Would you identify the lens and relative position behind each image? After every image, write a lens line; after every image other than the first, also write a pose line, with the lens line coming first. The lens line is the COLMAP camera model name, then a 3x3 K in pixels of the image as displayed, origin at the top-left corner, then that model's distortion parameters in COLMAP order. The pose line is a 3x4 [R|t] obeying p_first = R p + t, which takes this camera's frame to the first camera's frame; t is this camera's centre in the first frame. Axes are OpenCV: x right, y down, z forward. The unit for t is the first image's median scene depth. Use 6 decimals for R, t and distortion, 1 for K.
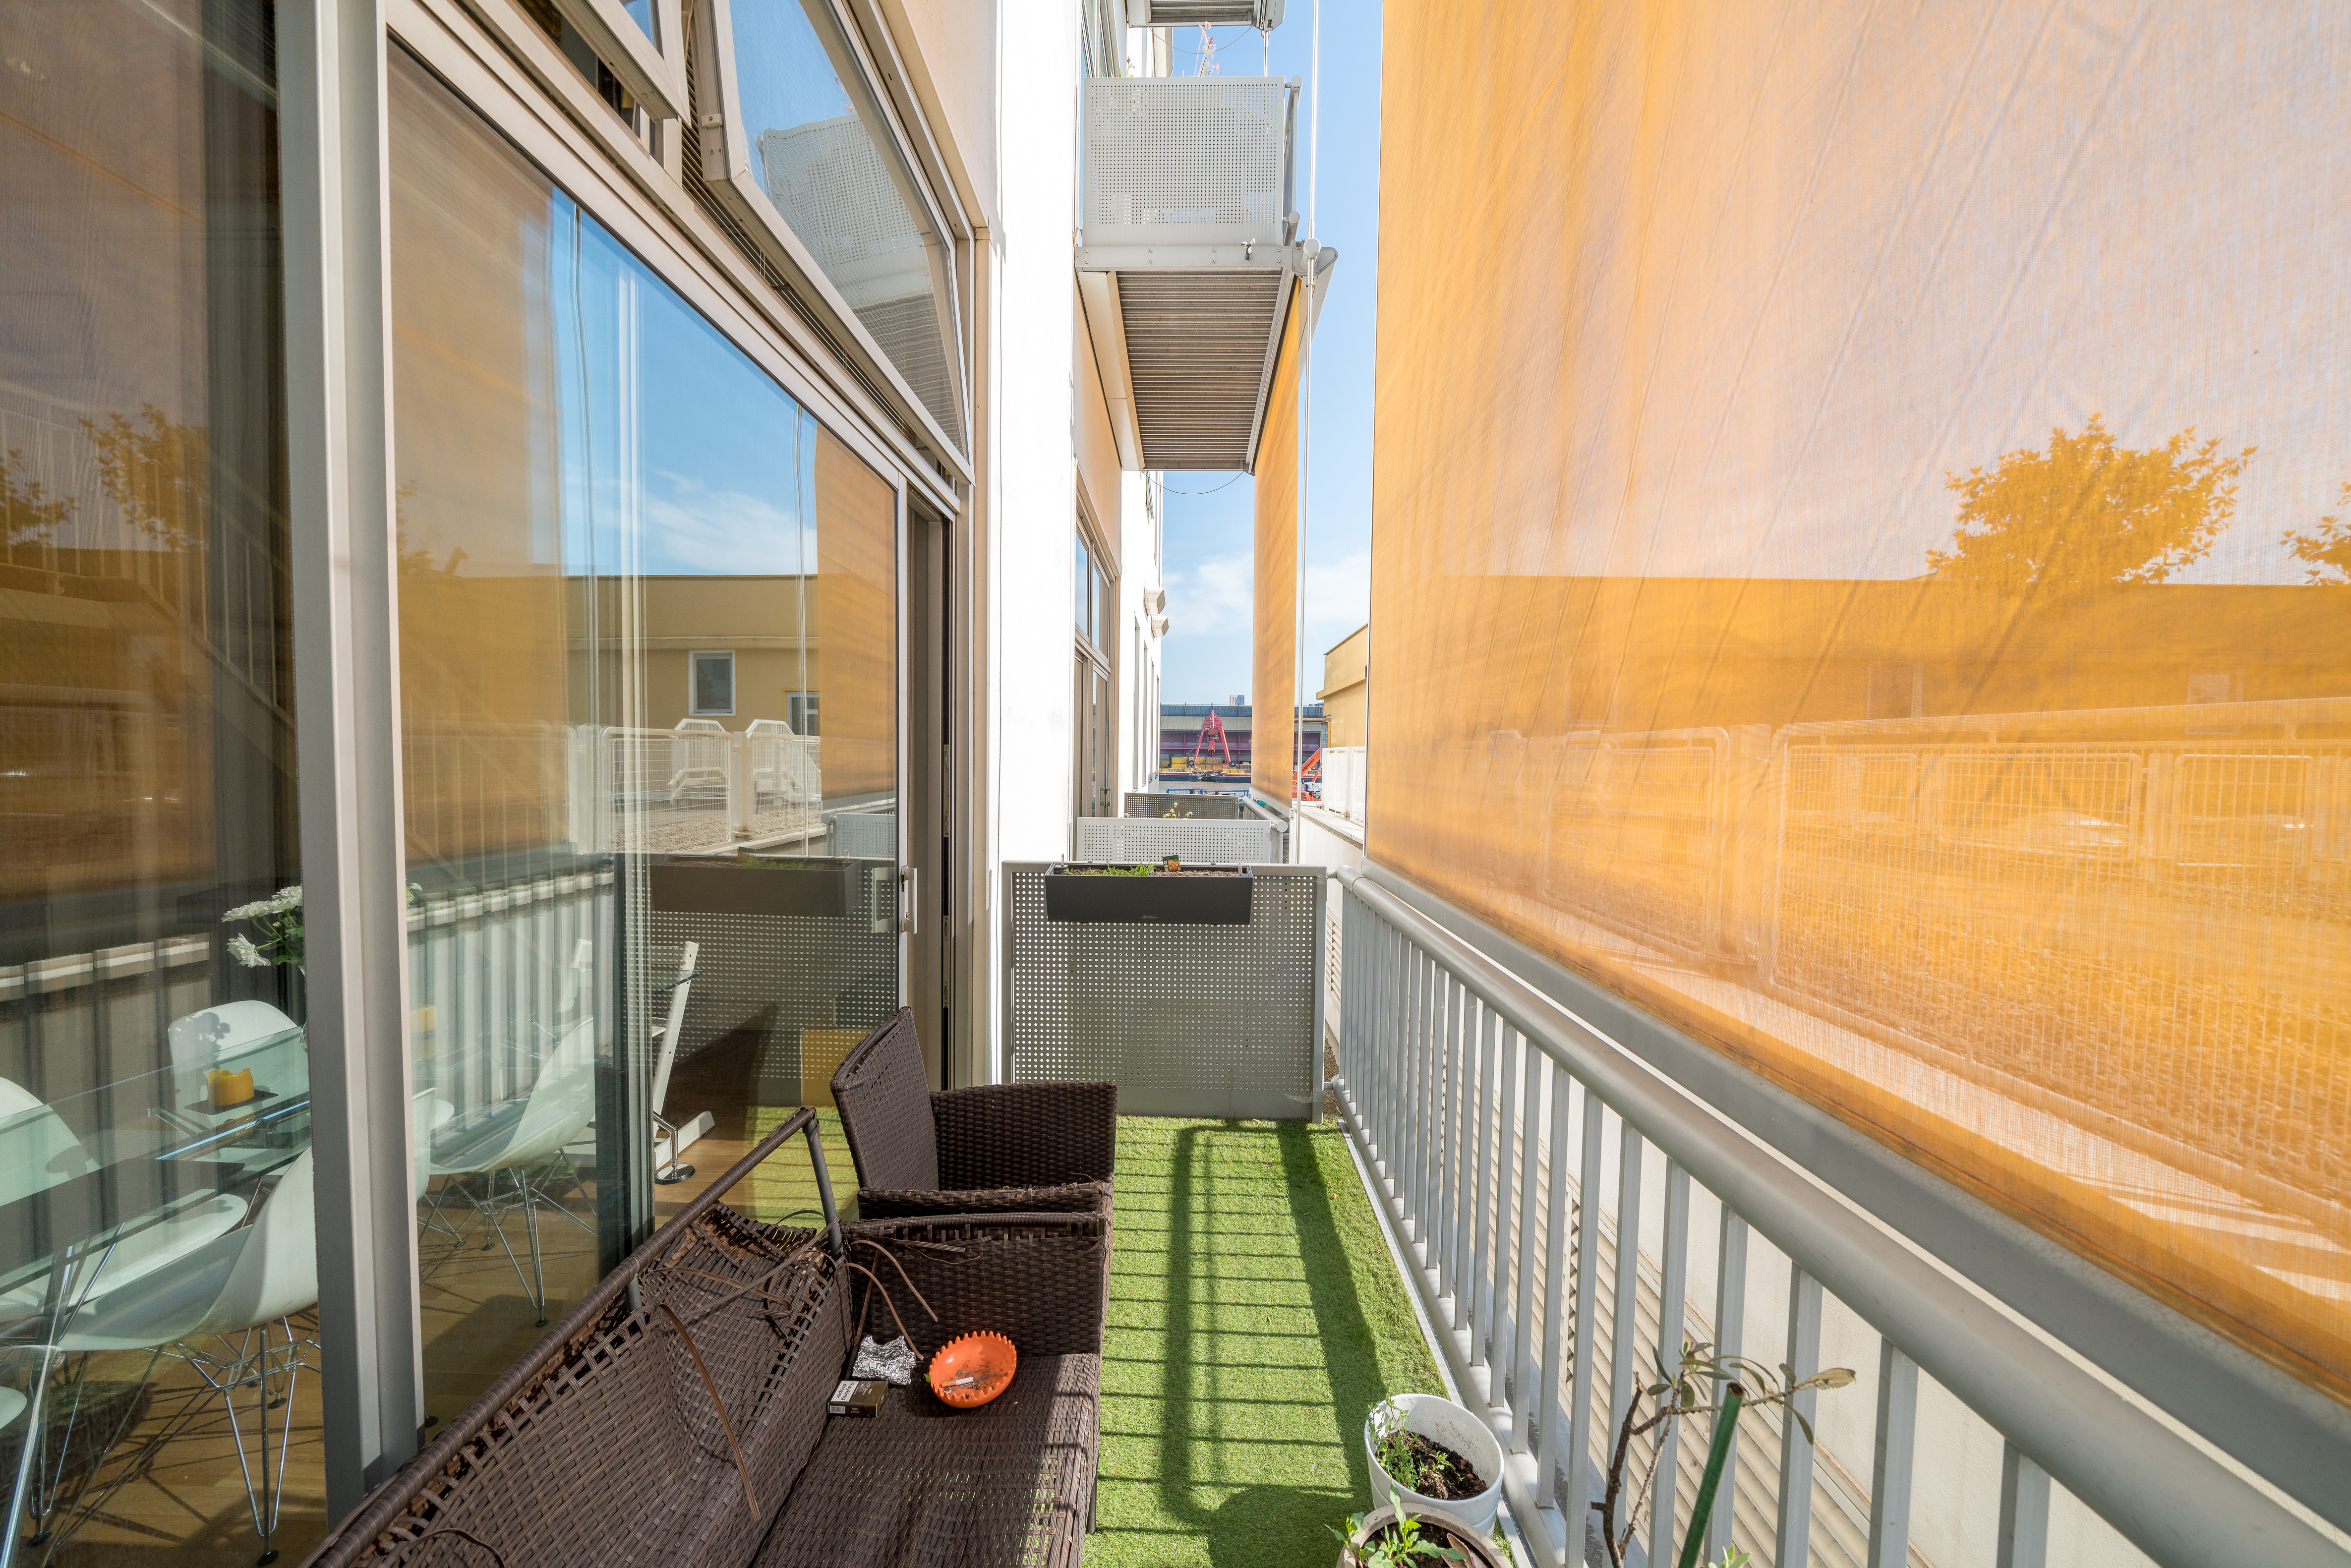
lens RADIAL K [[810.3, 0, 1175.5], [0, 810.3, 784.0], [0, 0, 1]] dist [-0.001283, 0.000460]
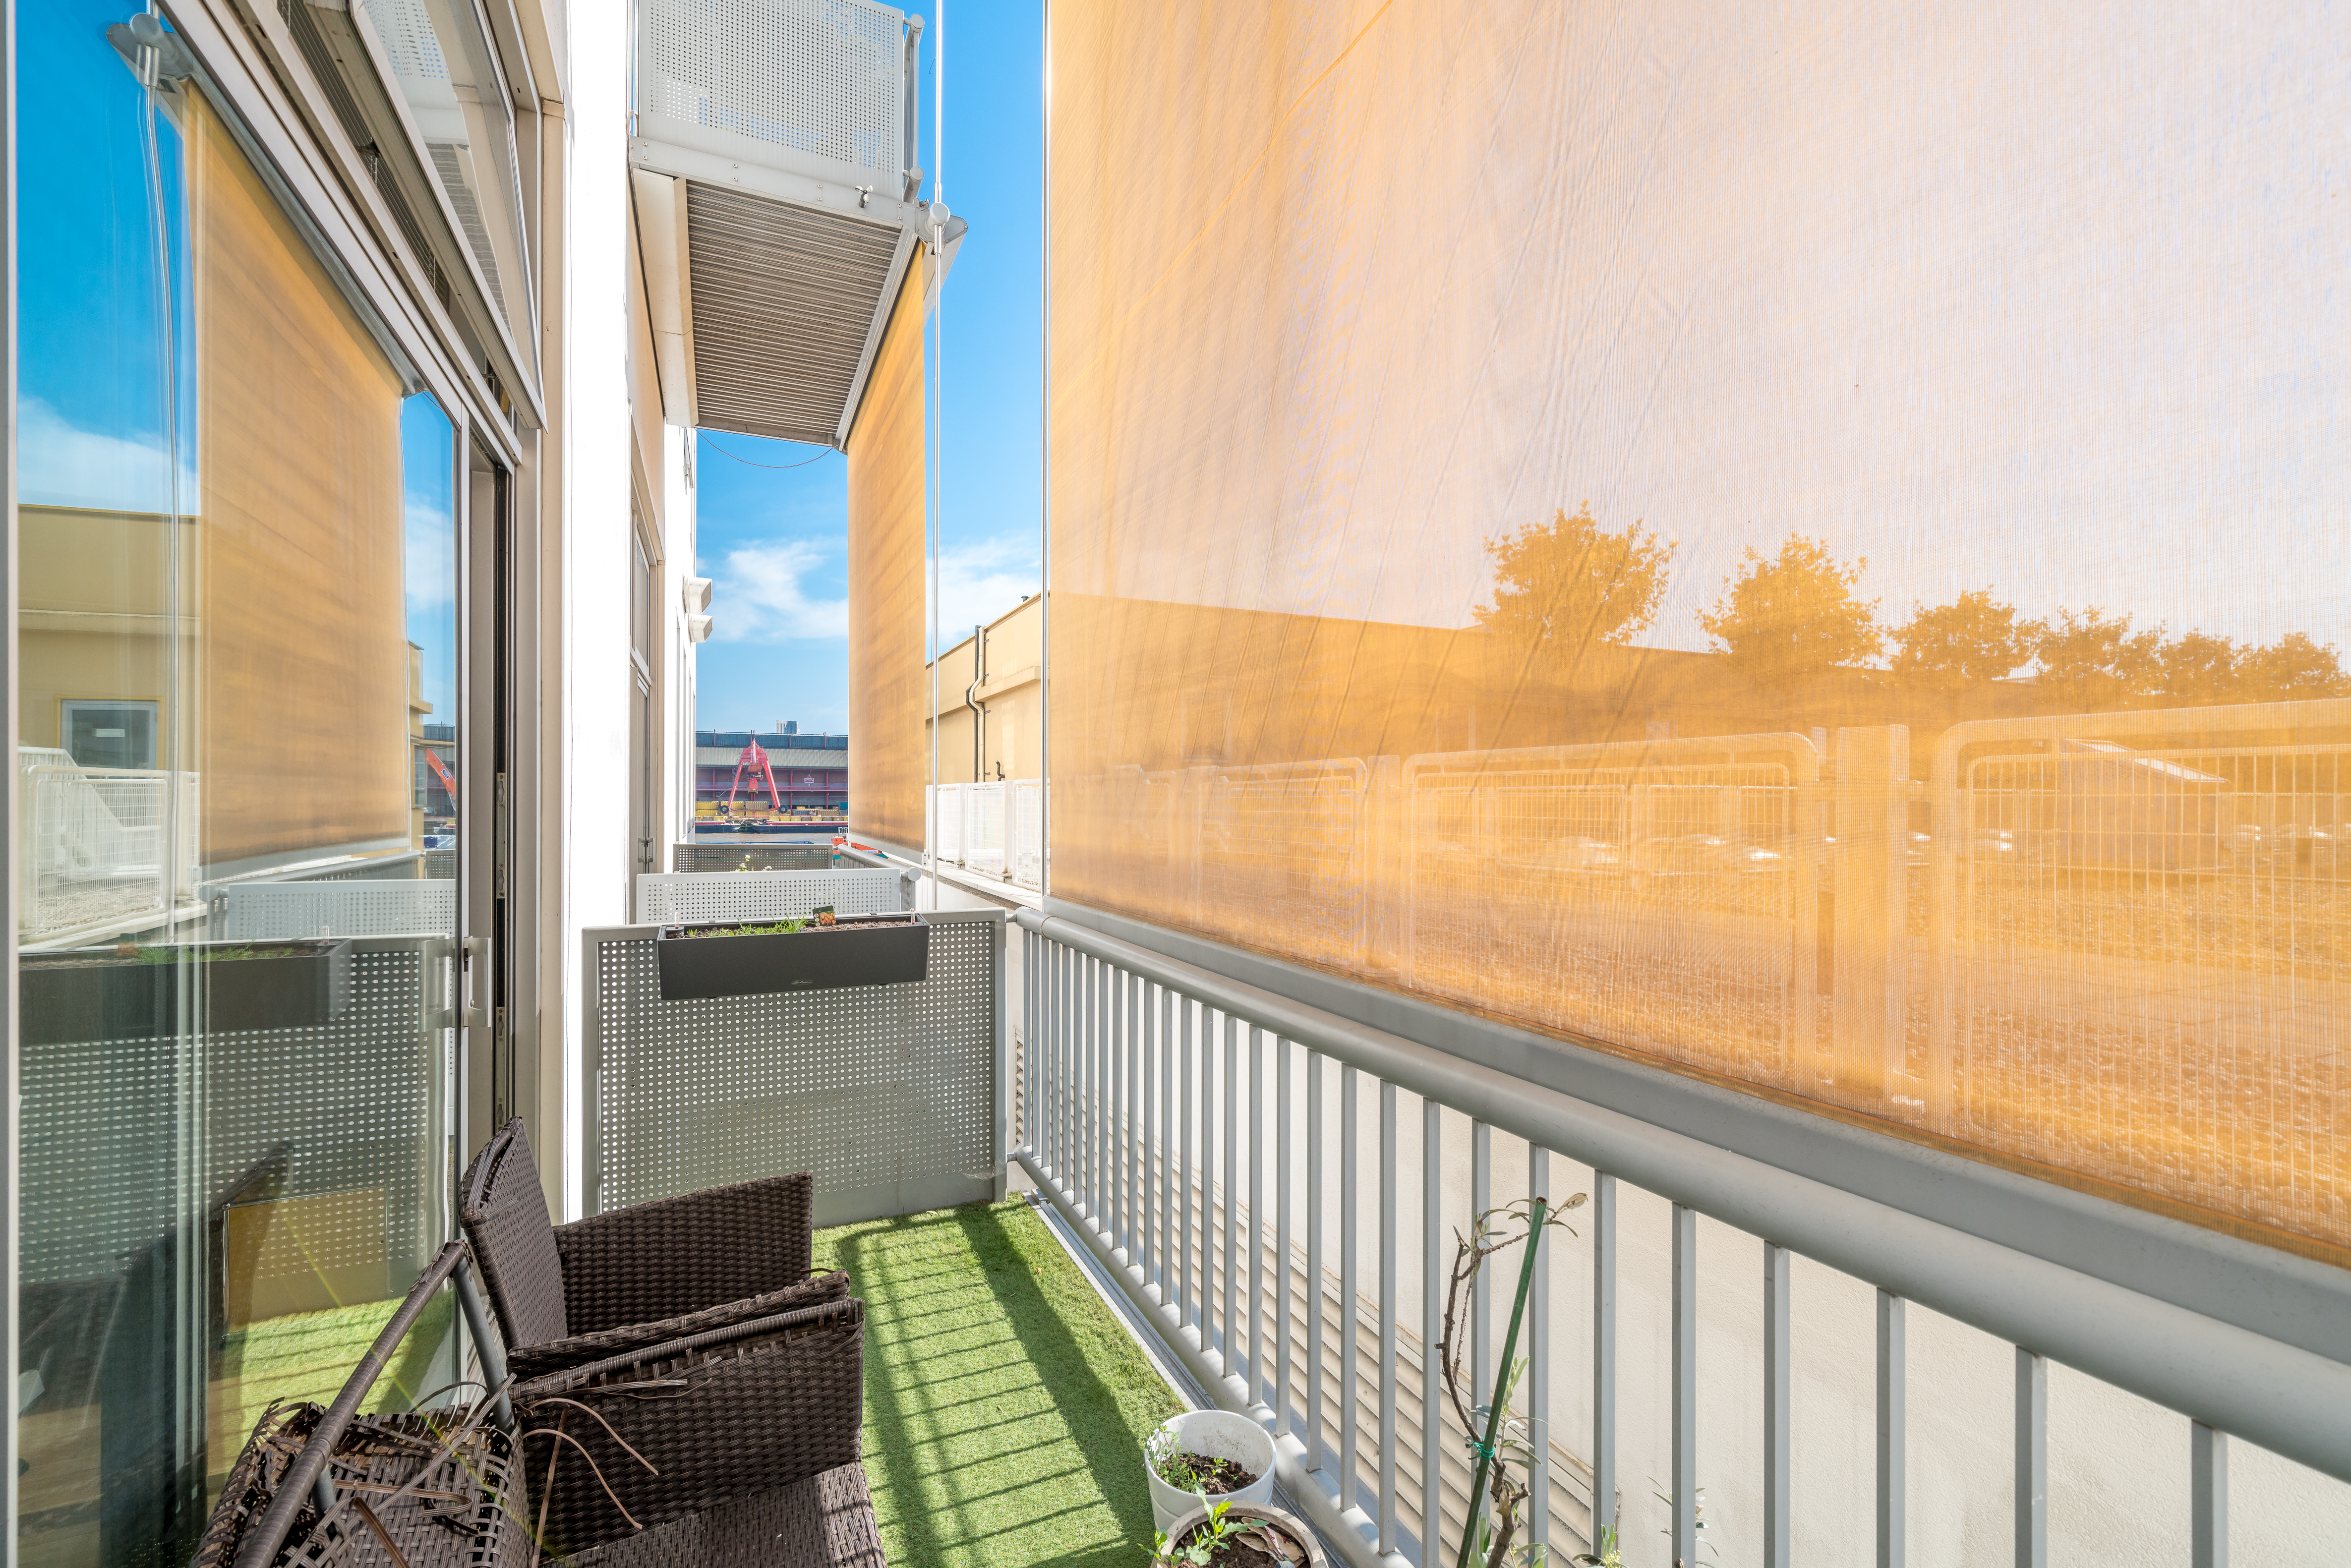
lens RADIAL K [[949.2, 0, 1175.5], [0, 949.2, 784.0], [0, 0, 1]] dist [0.008760, 0.000644]
pose [[0.908110, -0.004735, 0.418705, -0.129325], [0.023583, 0.998927, -0.039852, 0.015773], [-0.418067, 0.046064, 0.907247, -0.062502]]
